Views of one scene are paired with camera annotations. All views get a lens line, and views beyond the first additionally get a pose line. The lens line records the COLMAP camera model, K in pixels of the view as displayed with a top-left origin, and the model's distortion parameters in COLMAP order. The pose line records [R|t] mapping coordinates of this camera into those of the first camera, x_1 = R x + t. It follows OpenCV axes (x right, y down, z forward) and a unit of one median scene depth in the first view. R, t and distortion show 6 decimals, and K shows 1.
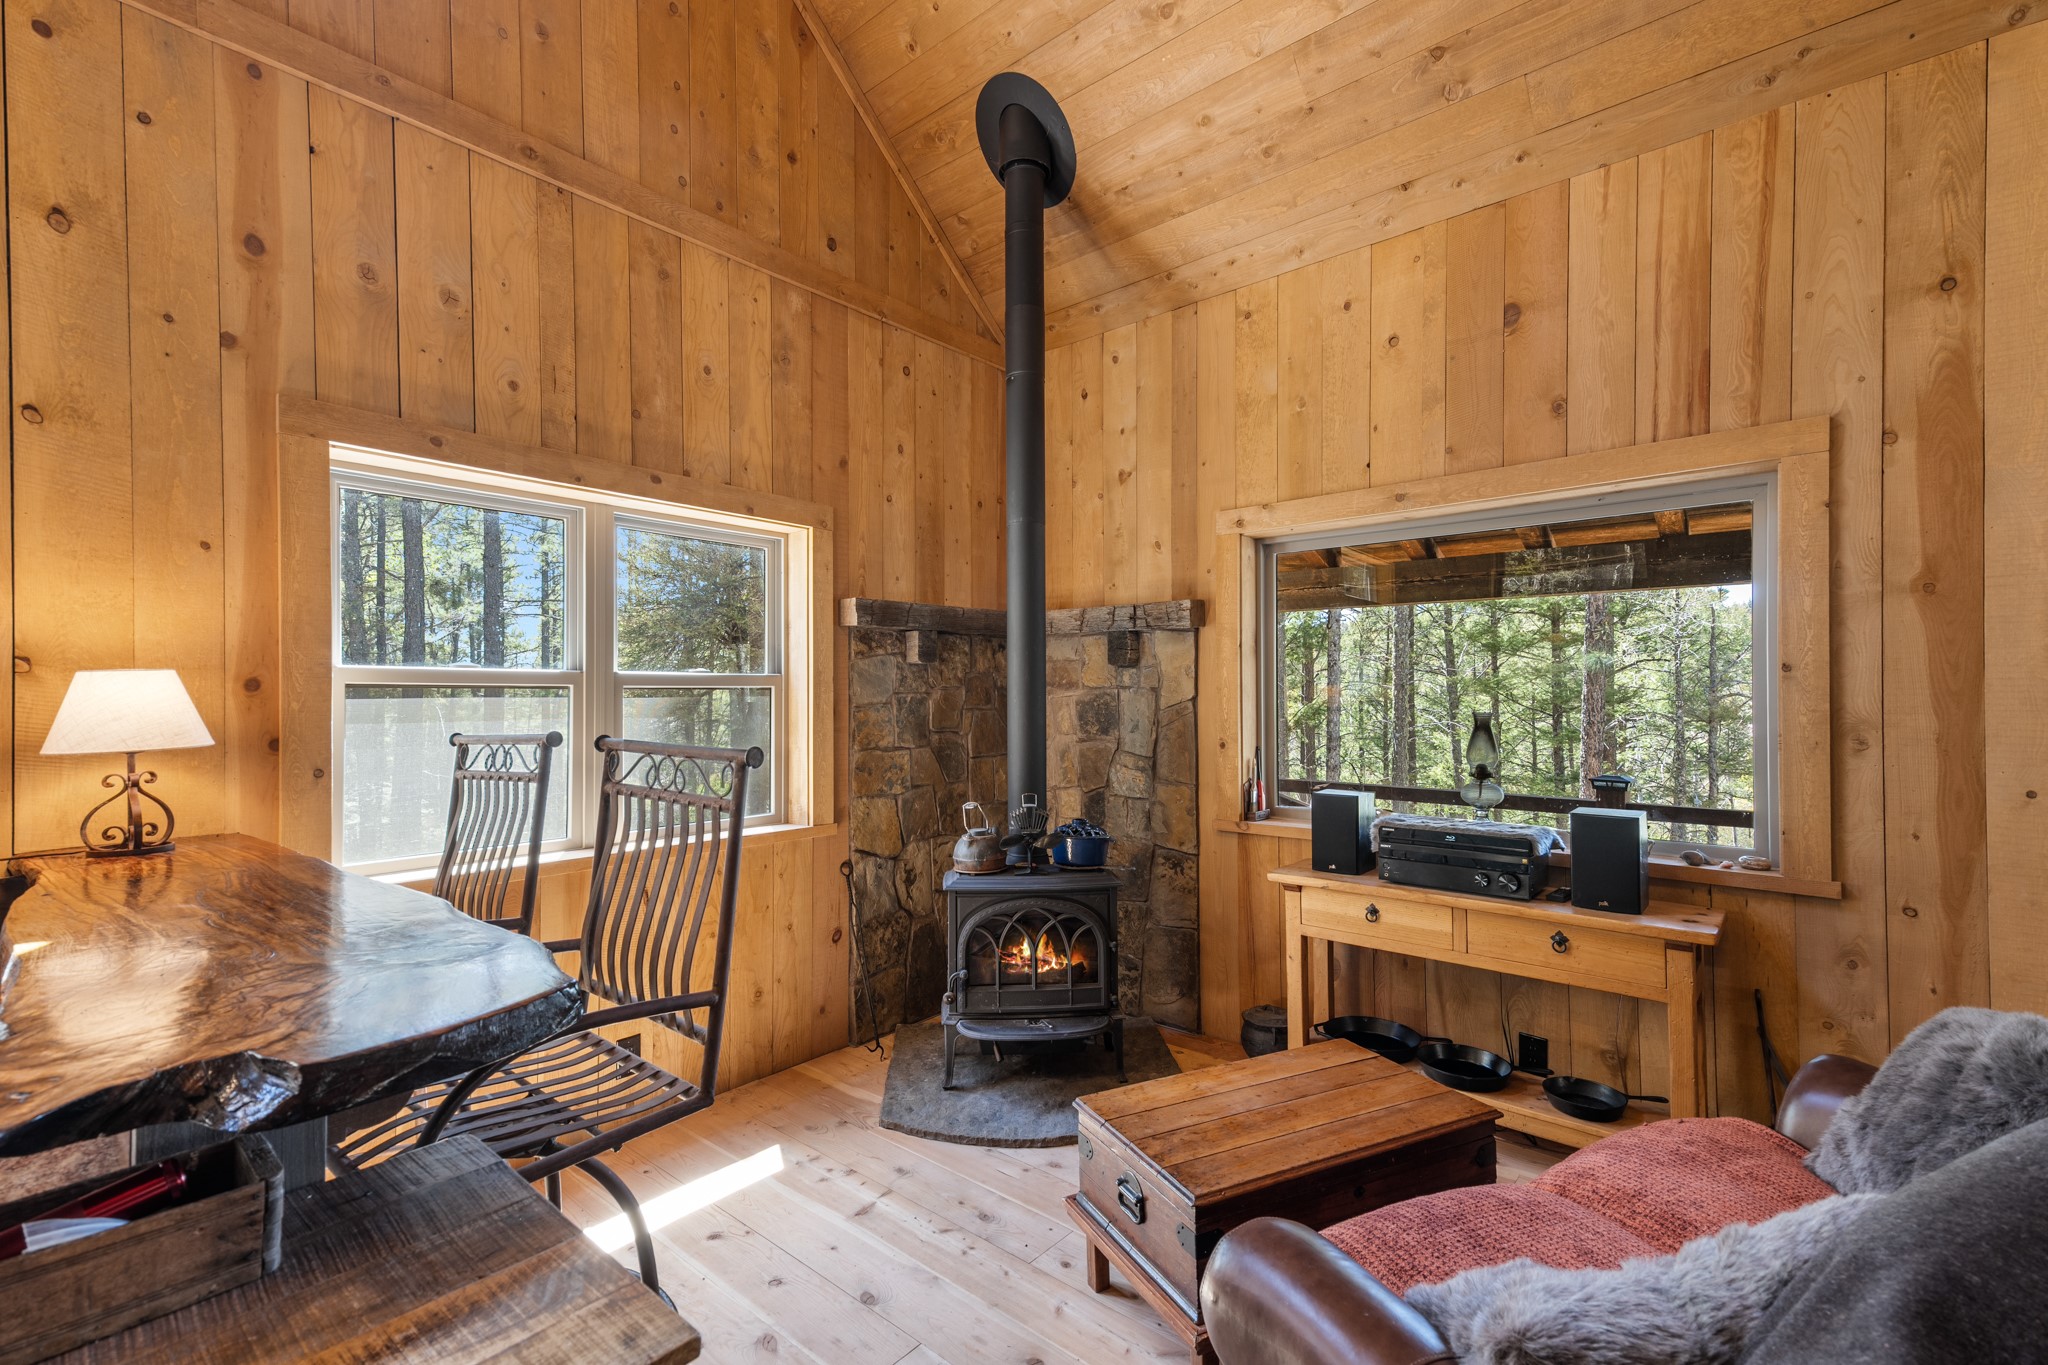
lens RADIAL K [[907.5, 0, 1028.0], [0, 907.5, 690.3], [0, 0, 1]] dist [0.044935, -0.008672]
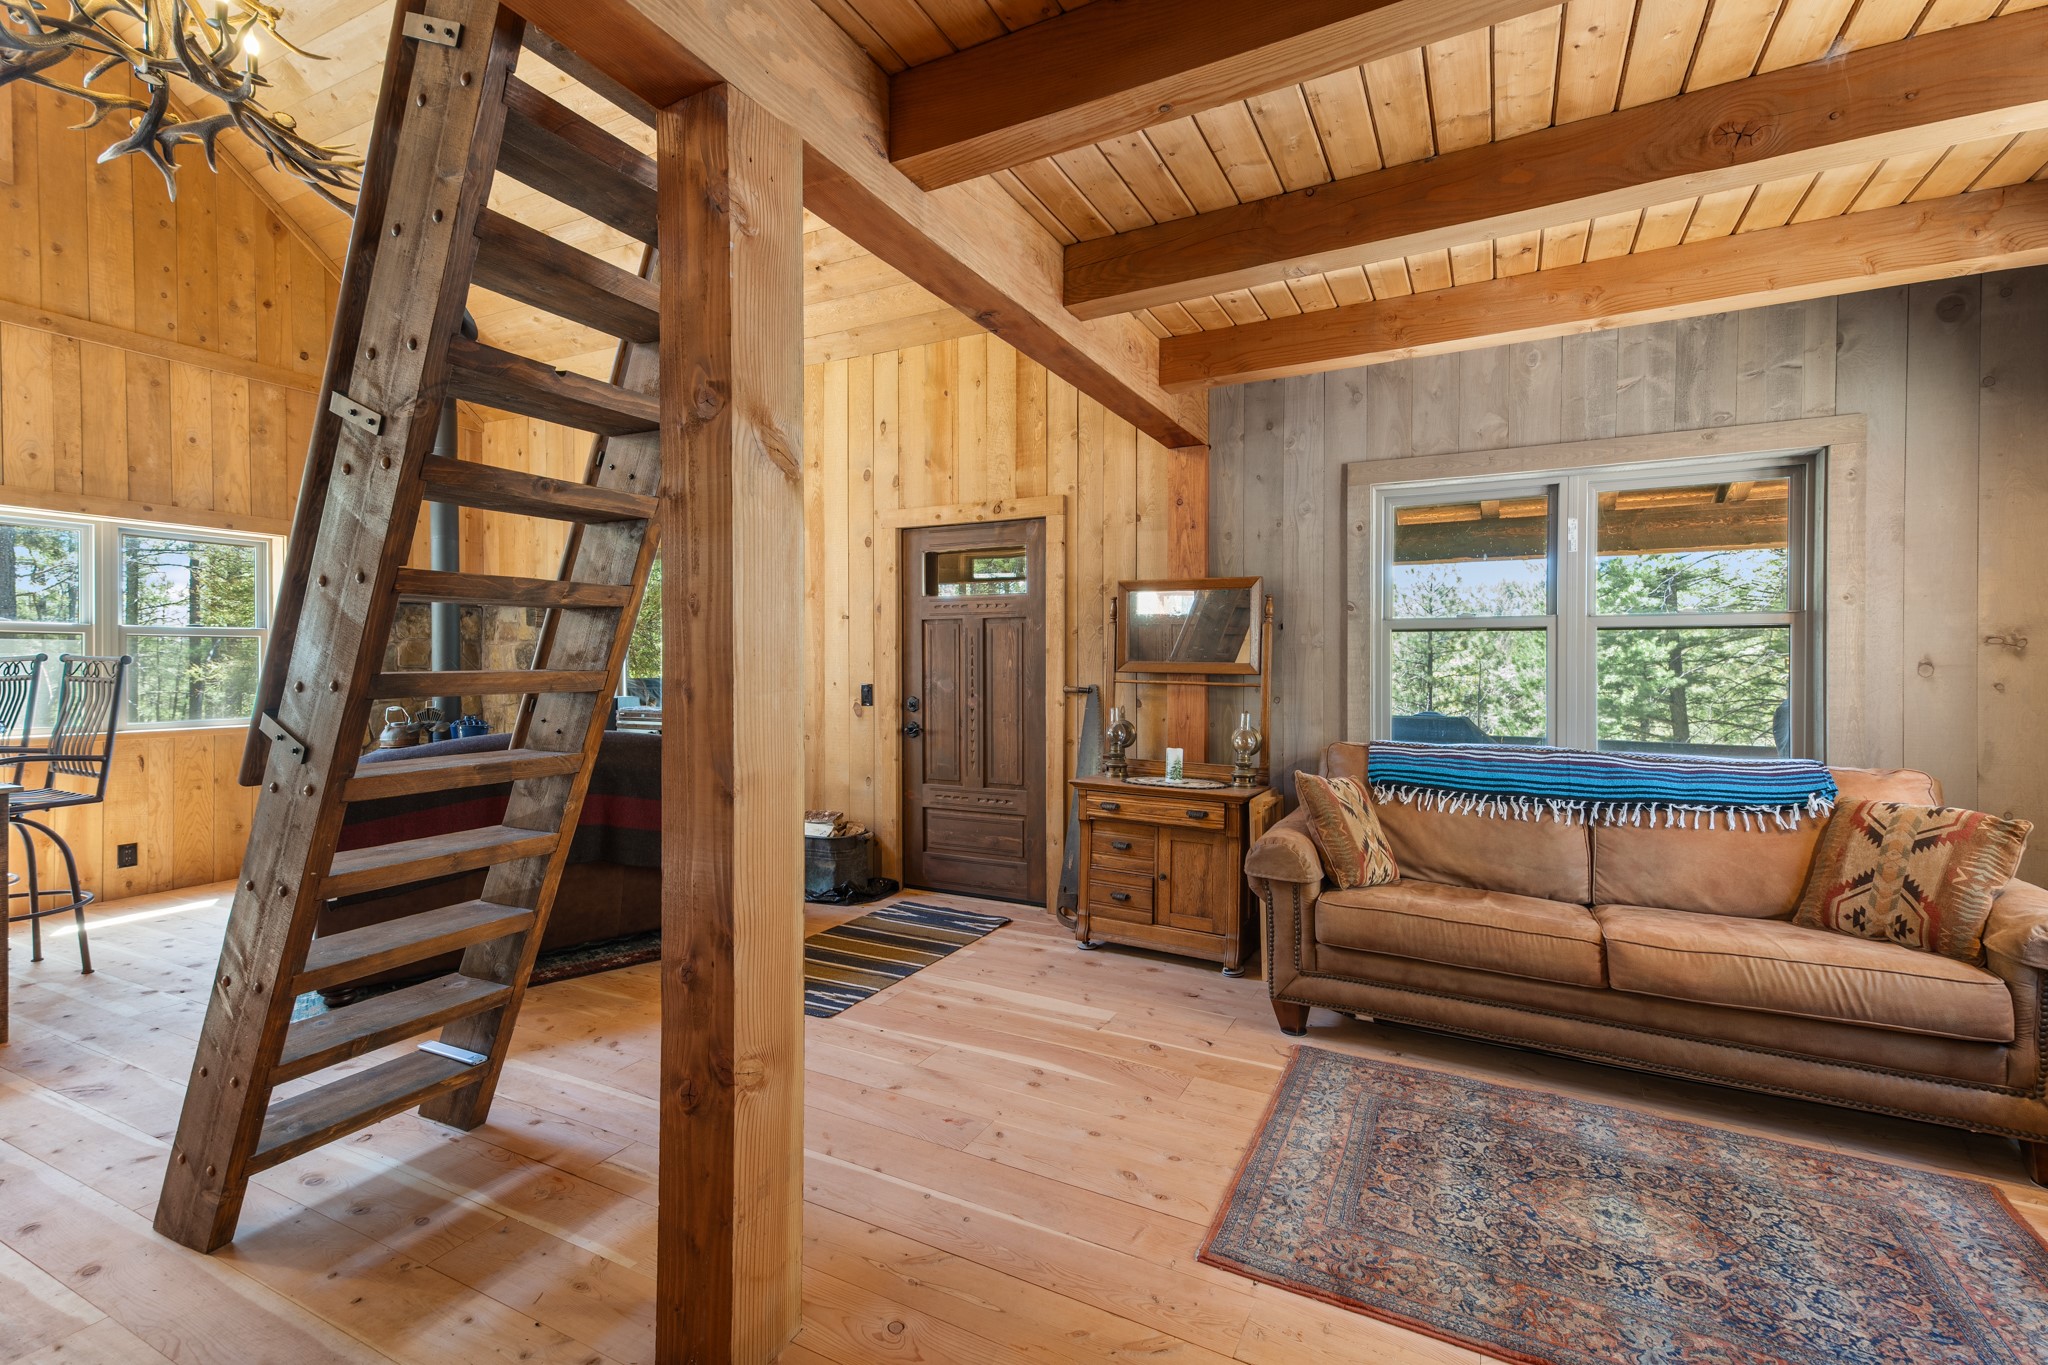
lens RADIAL K [[907.5, 0, 1038.1], [0, 907.5, 668.6], [0, 0, 1]] dist [0.044935, -0.008672]
pose [[0.973097, 0.000819, 0.230395, 0.795007], [-0.003737, 0.999918, 0.012227, 0.033765], [-0.230366, -0.012759, 0.973020, -1.060925]]
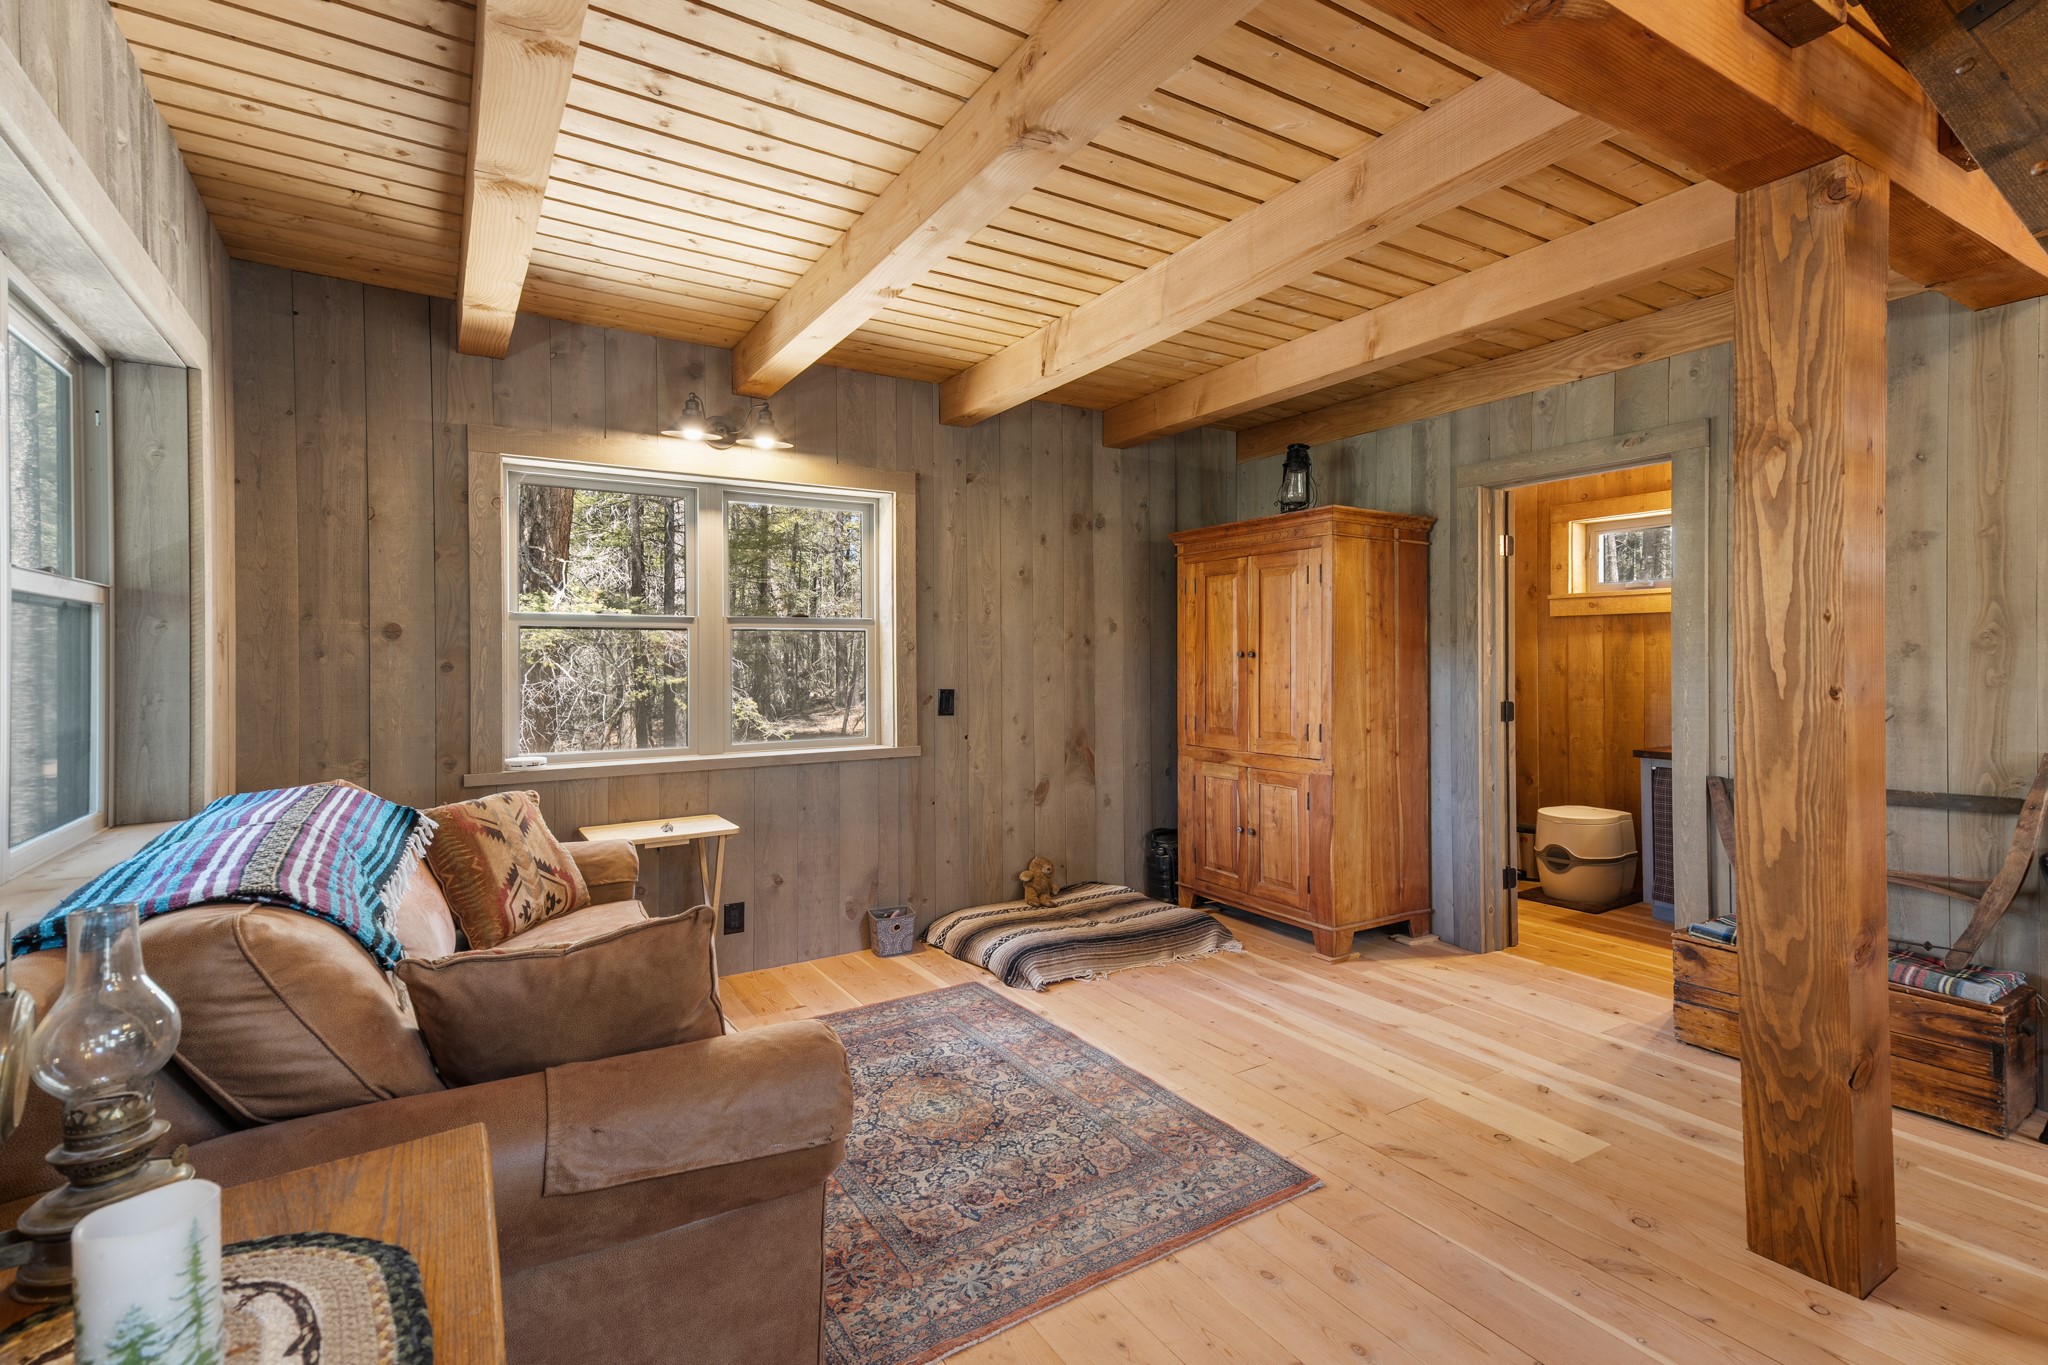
lens RADIAL K [[907.5, 0, 1049.6], [0, 907.5, 648.7], [0, 0, 1]] dist [0.044935, -0.008672]
pose [[-0.958725, 0.007493, 0.284236, 1.049702], [0.002757, 0.999851, -0.017059, 0.043563], [-0.284322, -0.015571, -0.958603, 0.360673]]
